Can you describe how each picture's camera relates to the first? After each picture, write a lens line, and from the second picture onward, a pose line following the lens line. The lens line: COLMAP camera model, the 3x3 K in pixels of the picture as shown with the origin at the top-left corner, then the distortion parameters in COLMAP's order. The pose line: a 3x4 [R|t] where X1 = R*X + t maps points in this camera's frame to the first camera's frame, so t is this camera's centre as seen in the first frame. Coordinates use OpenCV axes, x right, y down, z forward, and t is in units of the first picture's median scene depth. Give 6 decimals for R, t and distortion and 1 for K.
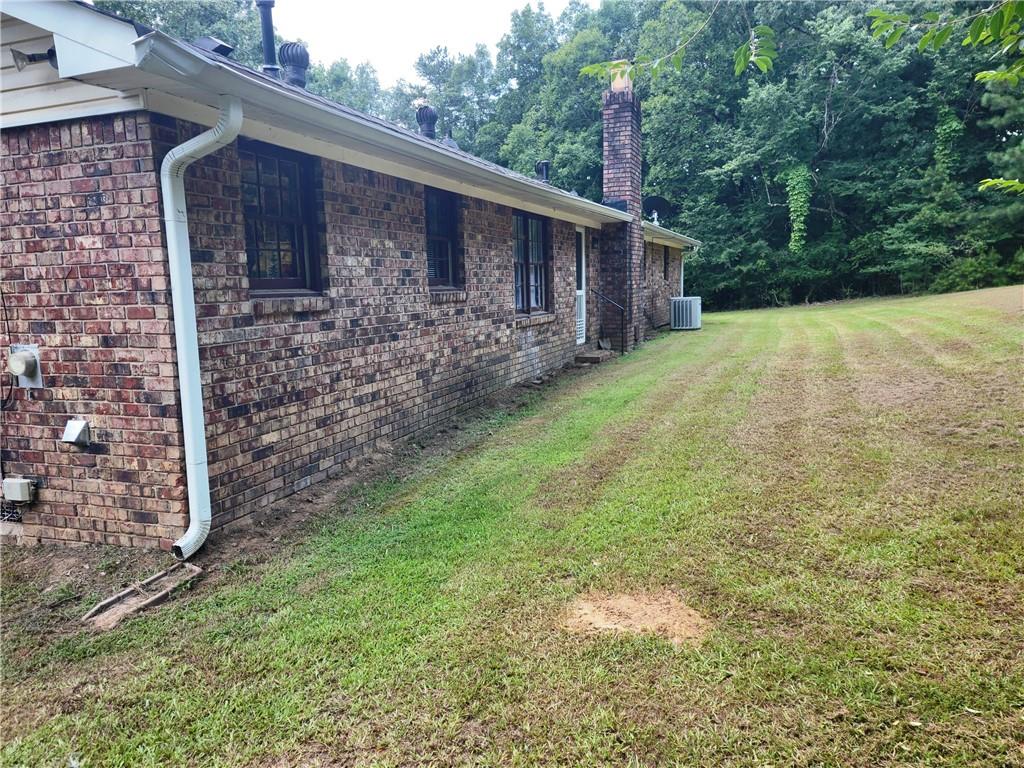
lens RADIAL K [[748.5, 0, 512.0], [0, 748.5, 384.0], [0, 0, 1]] dist [0.066106, -0.004458]
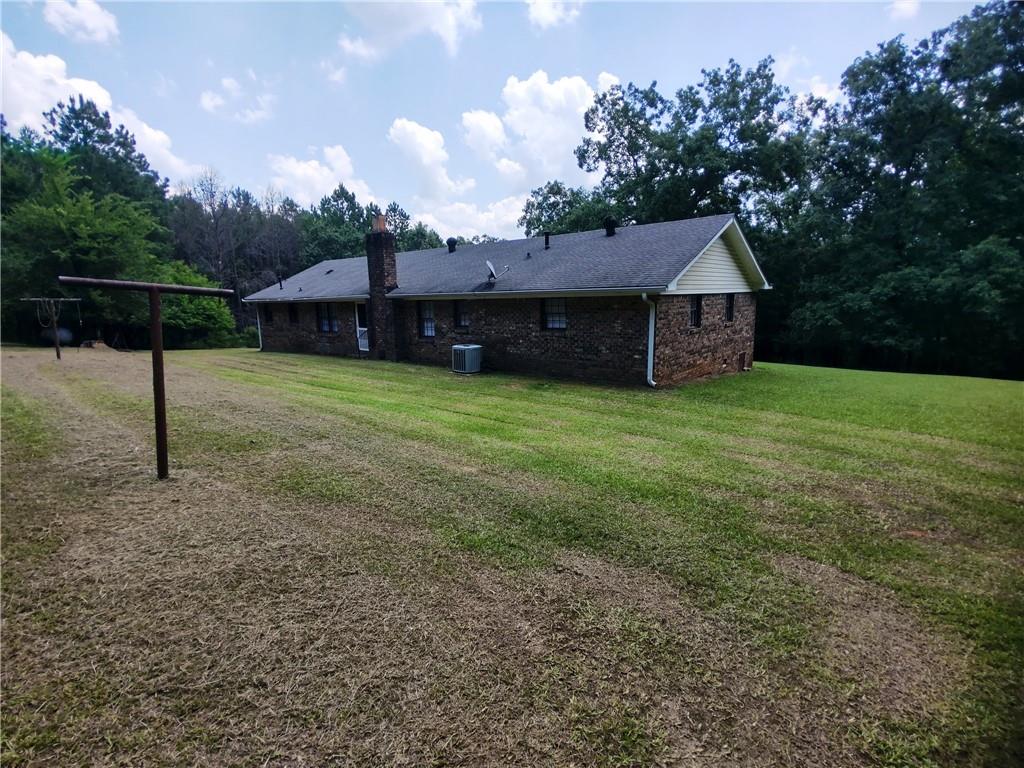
lens RADIAL K [[510.7, 0, 512.0], [0, 510.7, 384.0], [0, 0, 1]] dist [-0.004345, -0.000542]
pose [[-0.334609, 0.188057, -0.923402, 3.121677], [-0.099663, 0.967328, 0.233118, -0.807564], [0.937072, 0.170032, -0.304934, 4.190410]]
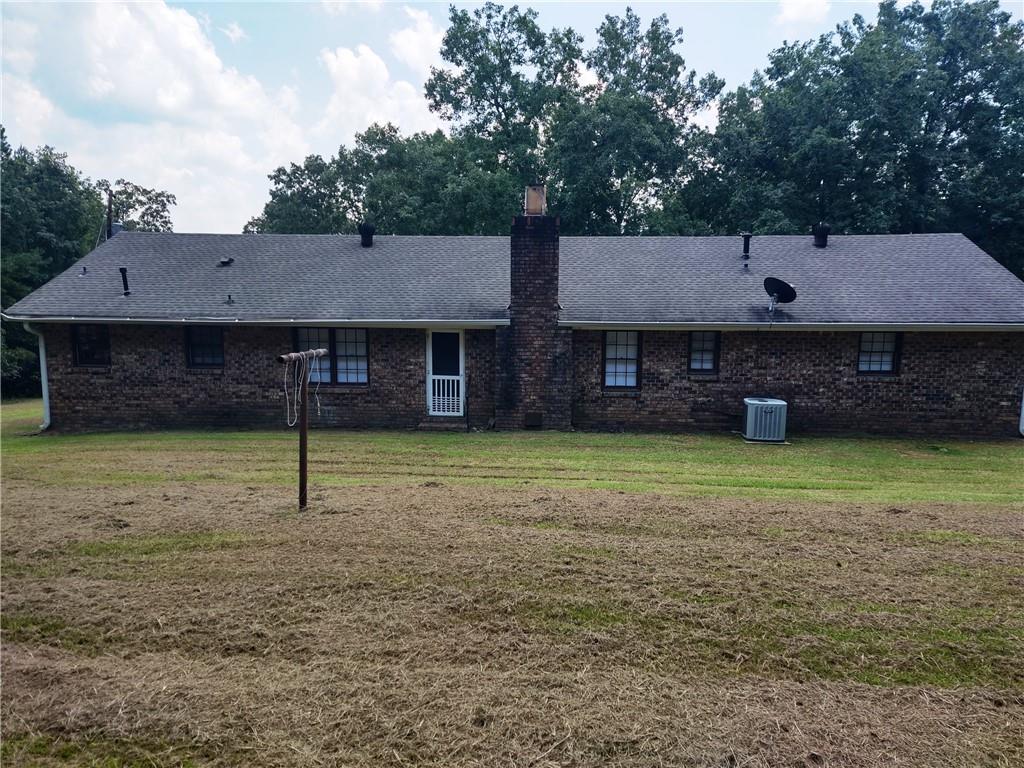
lens RADIAL K [[748.5, 0, 512.0], [0, 748.5, 384.0], [0, 0, 1]] dist [0.066106, -0.004458]
pose [[0.297417, 0.154098, -0.942230, 2.958348], [-0.141878, 0.983065, 0.115993, -0.602970], [0.944147, 0.099184, 0.314243, 1.482028]]
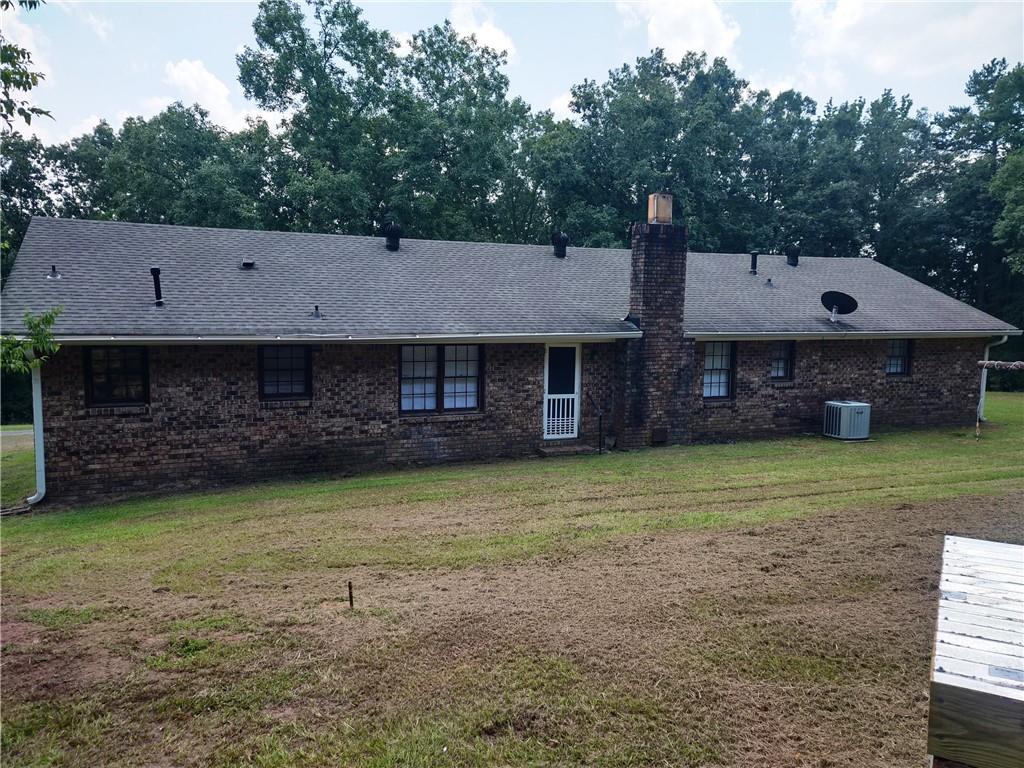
lens RADIAL K [[762.2, 0, 512.0], [0, 762.2, 384.0], [0, 0, 1]] dist [0.072504, 0.004203]
pose [[0.693956, 0.106569, -0.712087, 1.956646], [-0.125874, 0.991712, 0.025748, -0.351235], [0.708929, 0.071766, 0.701619, 0.162086]]
